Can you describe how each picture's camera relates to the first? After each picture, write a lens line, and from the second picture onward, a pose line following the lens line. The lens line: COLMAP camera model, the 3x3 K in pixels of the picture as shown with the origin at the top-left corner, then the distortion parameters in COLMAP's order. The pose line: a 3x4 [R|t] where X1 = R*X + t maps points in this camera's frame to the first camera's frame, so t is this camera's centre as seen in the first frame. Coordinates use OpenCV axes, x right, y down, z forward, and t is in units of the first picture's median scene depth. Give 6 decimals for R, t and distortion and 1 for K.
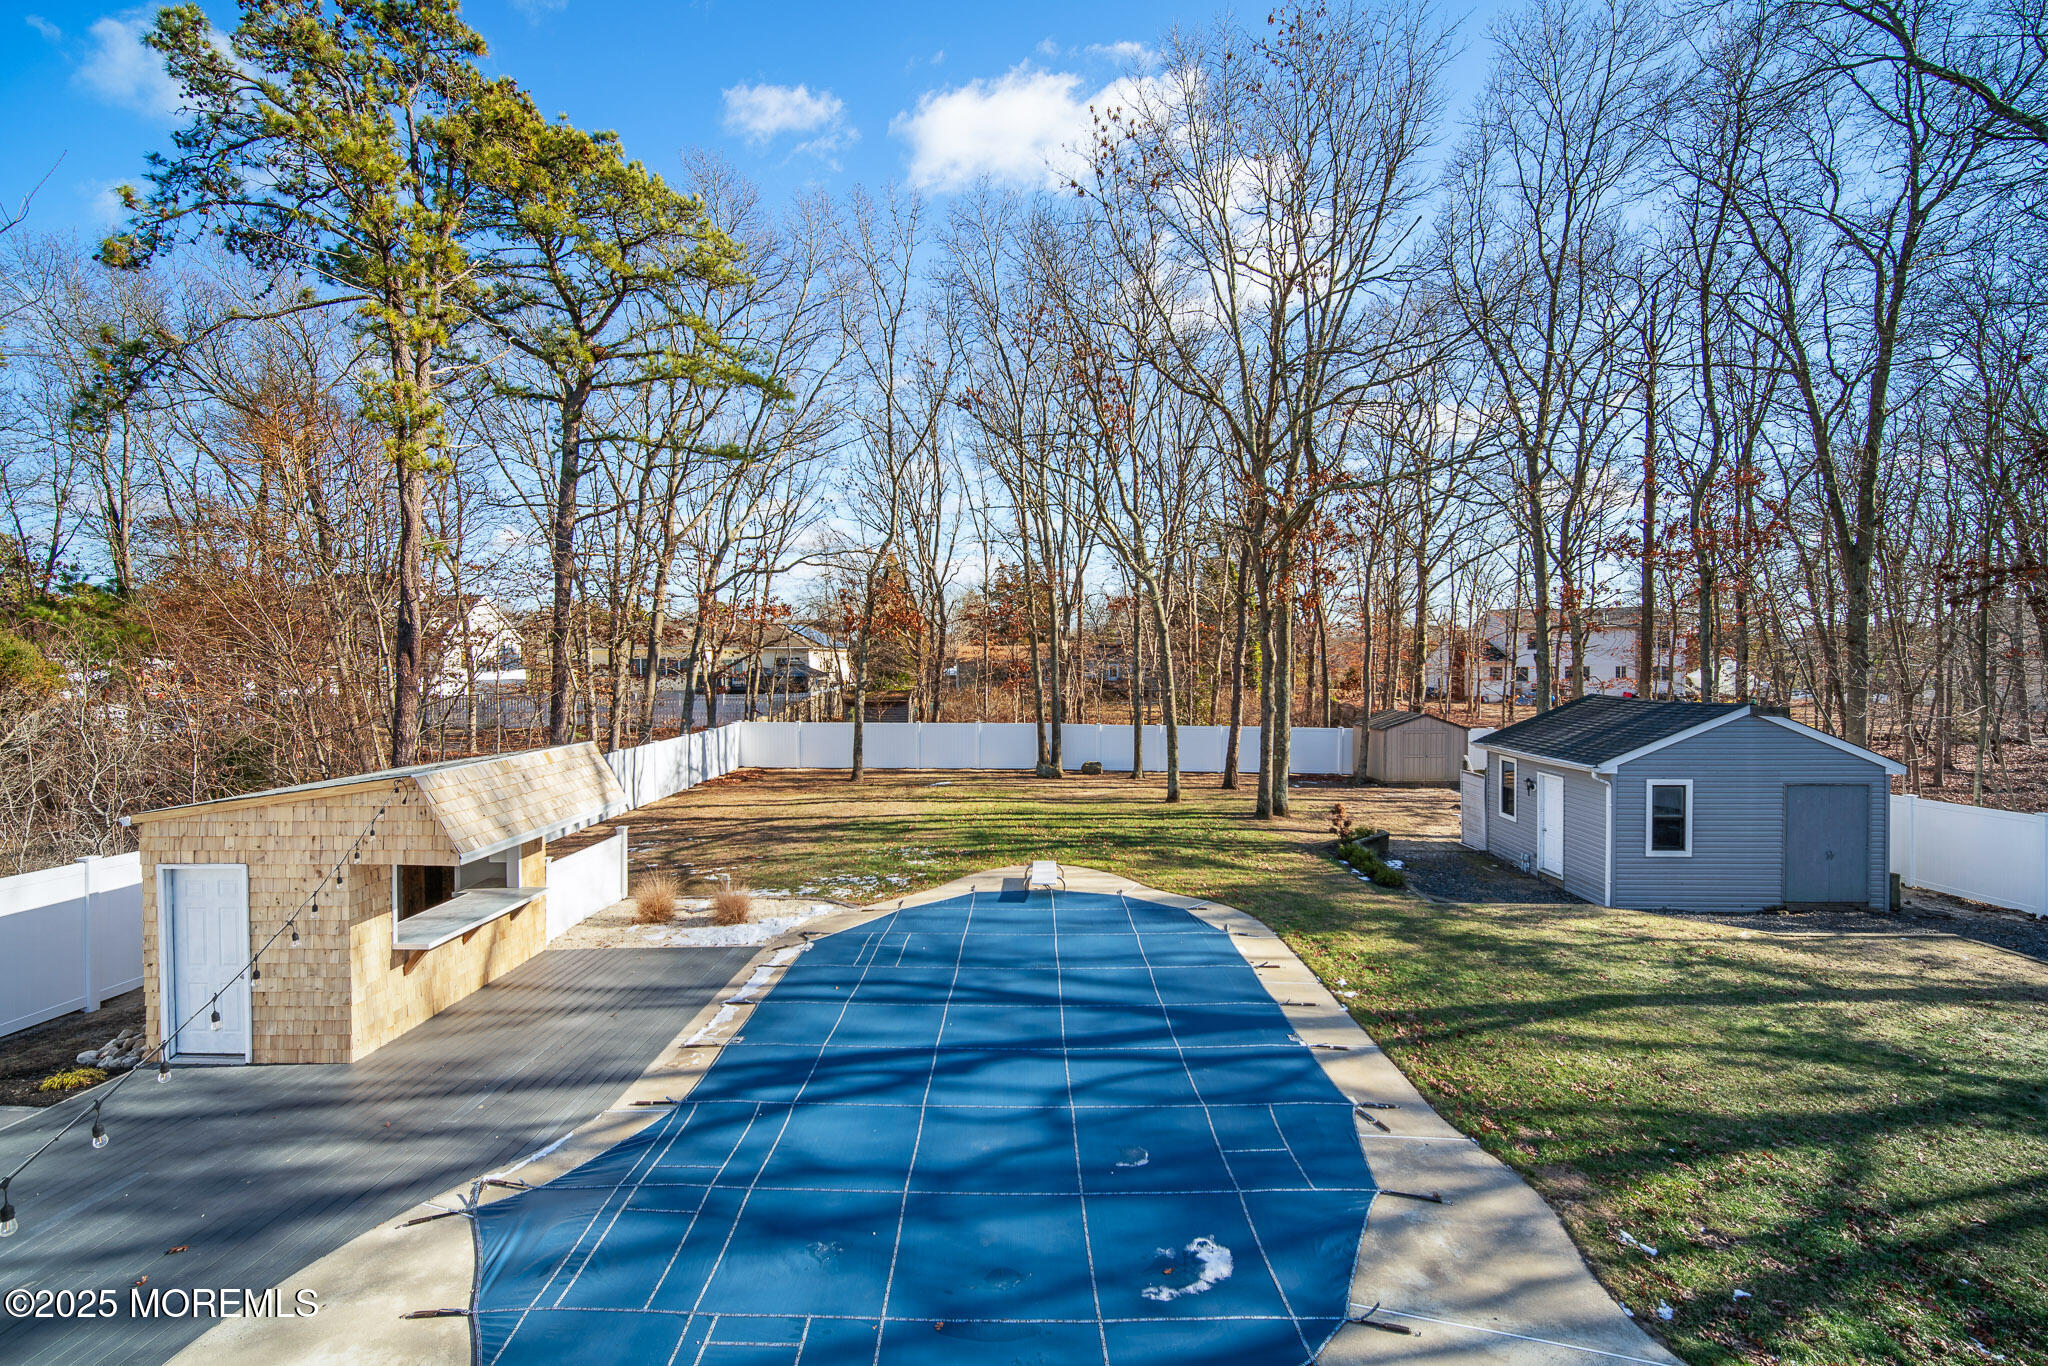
lens RADIAL K [[870.1, 0, 1024.0], [0, 870.1, 683.0], [0, 0, 1]] dist [-0.012462, 0.000171]
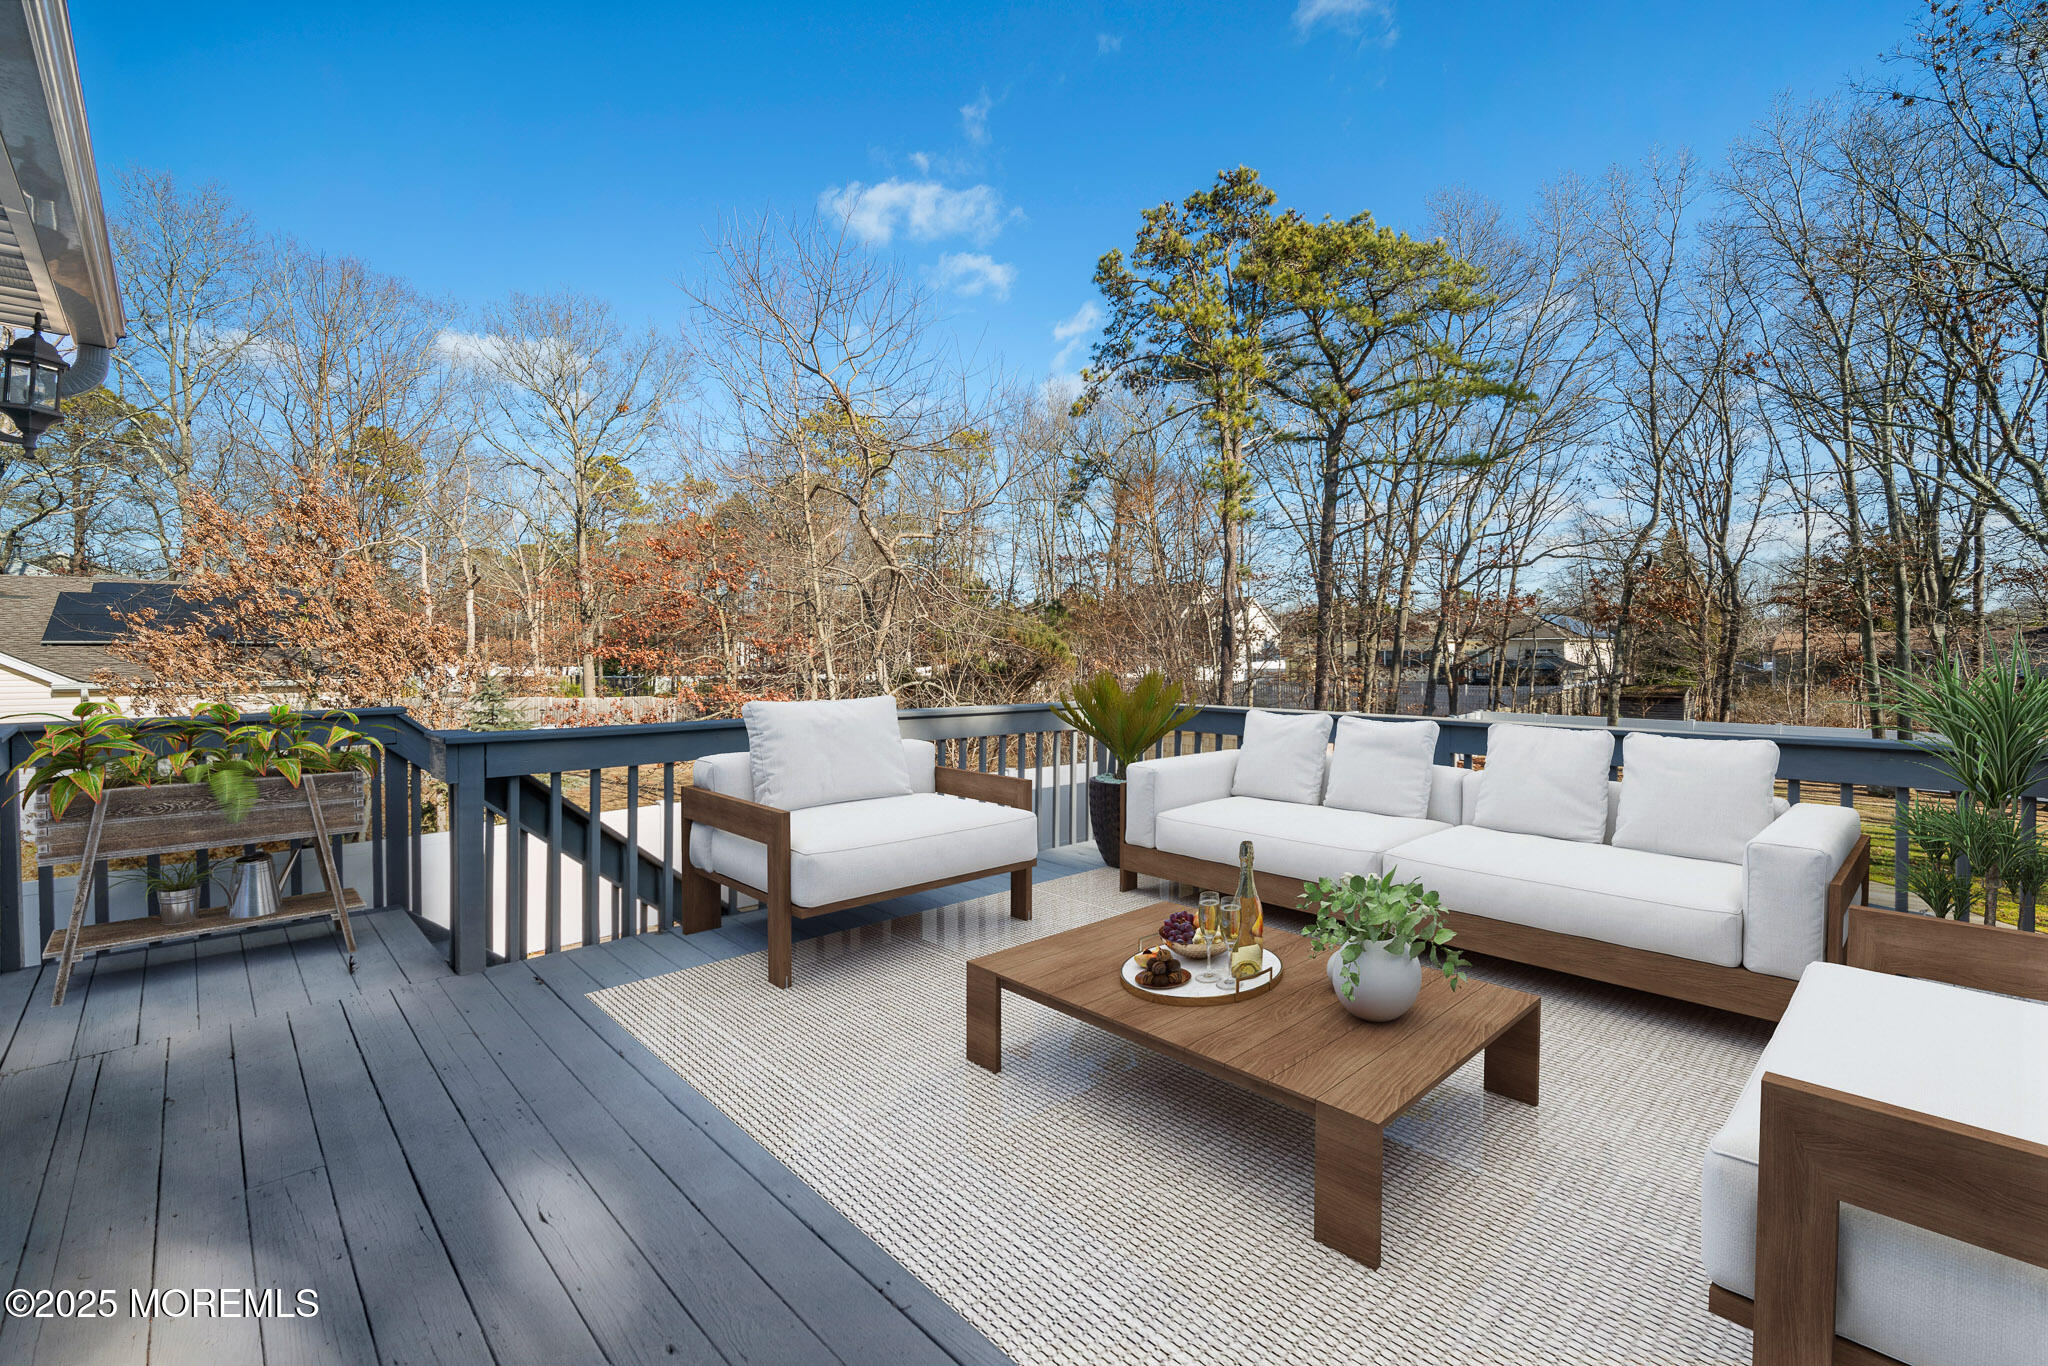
lens RADIAL K [[856.8, 0, 1018.8], [0, 856.8, 653.0], [0, 0, 1]] dist [-0.028746, 0.011397]
pose [[0.682254, -0.000029, -0.731116, 0.047739], [-0.018343, 0.999685, -0.017156, 0.003076], [0.730886, 0.025115, 0.682038, -0.120584]]
